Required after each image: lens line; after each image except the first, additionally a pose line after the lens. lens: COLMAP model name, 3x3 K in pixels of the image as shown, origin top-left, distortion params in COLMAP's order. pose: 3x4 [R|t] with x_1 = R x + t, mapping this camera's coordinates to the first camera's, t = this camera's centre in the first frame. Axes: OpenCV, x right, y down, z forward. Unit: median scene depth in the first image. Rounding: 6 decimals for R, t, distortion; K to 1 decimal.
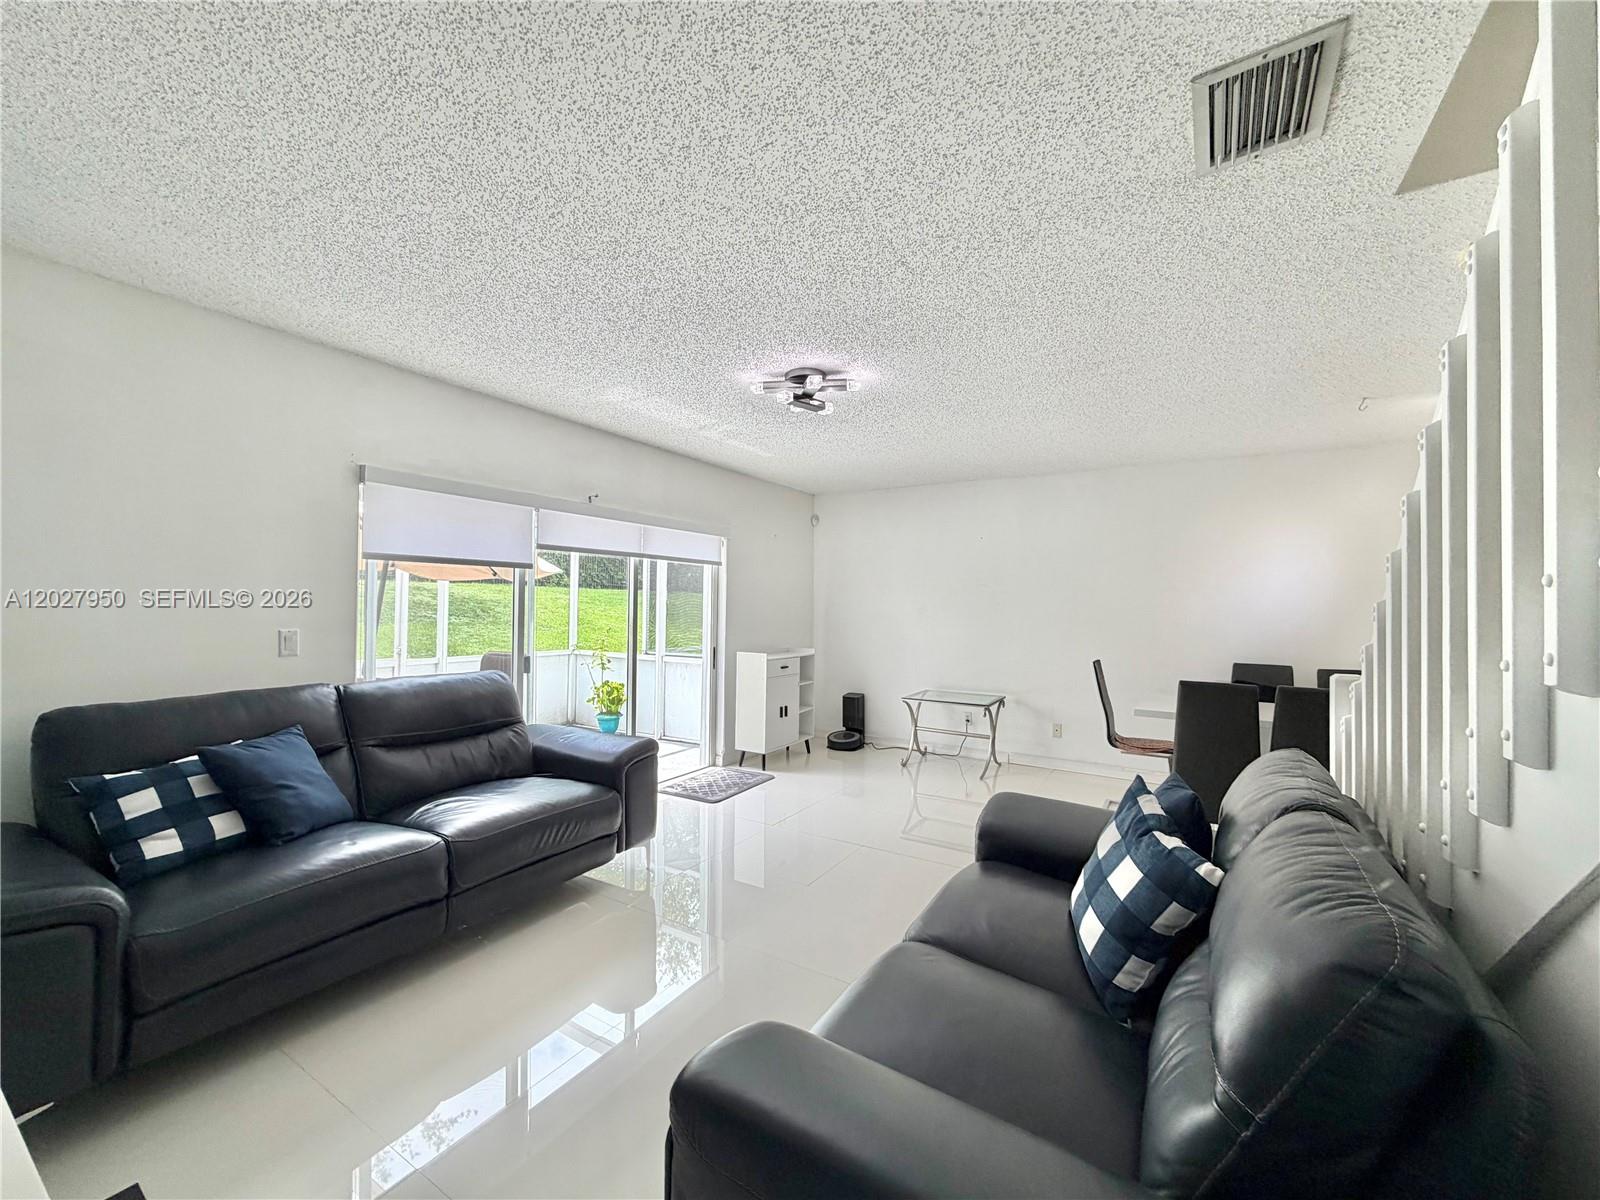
lens RADIAL K [[631.6, 0, 800.0], [0, 631.6, 600.0], [0, 0, 1]] dist [0.000236, 0.000033]
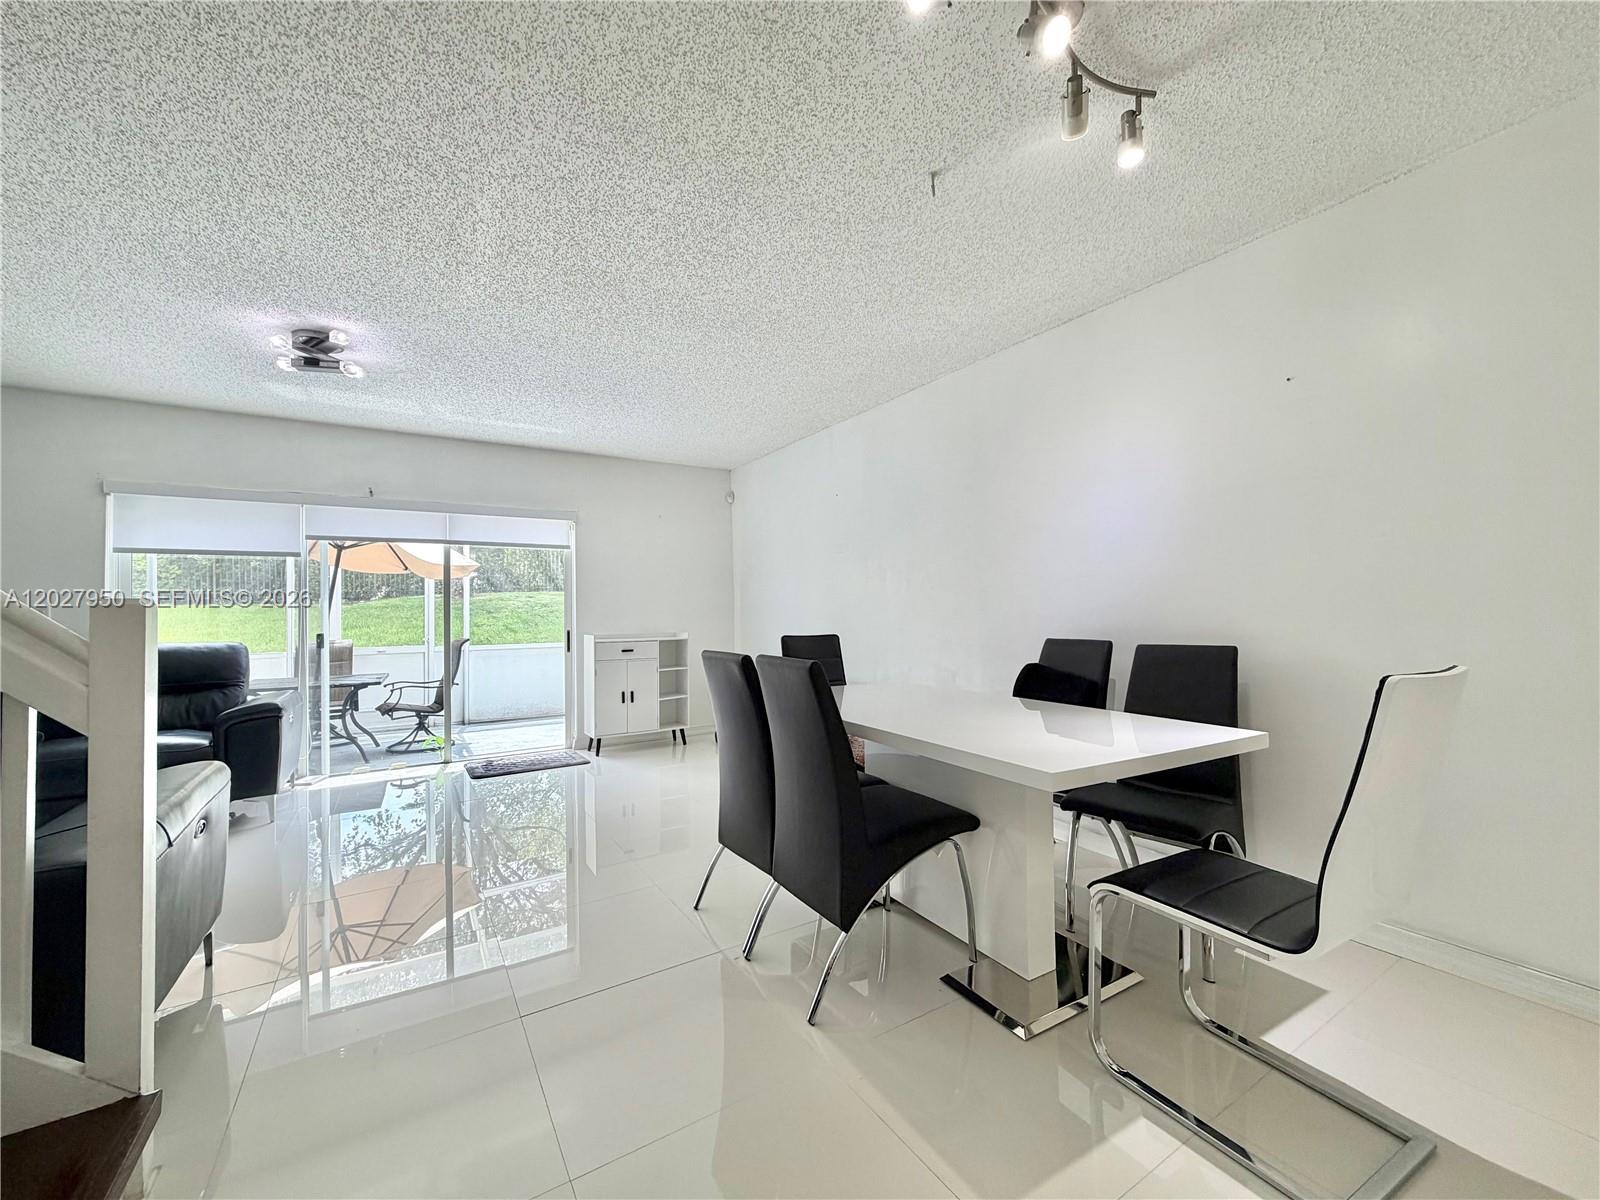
lens RADIAL K [[631.6, 0, 800.0], [0, 631.6, 600.0], [0, 0, 1]] dist [0.000236, 0.000033]
pose [[0.906443, -0.034056, -0.420954, 0.630649], [0.030993, 0.999420, -0.014116, 0.052096], [0.421190, -0.000251, 0.906972, 0.245515]]
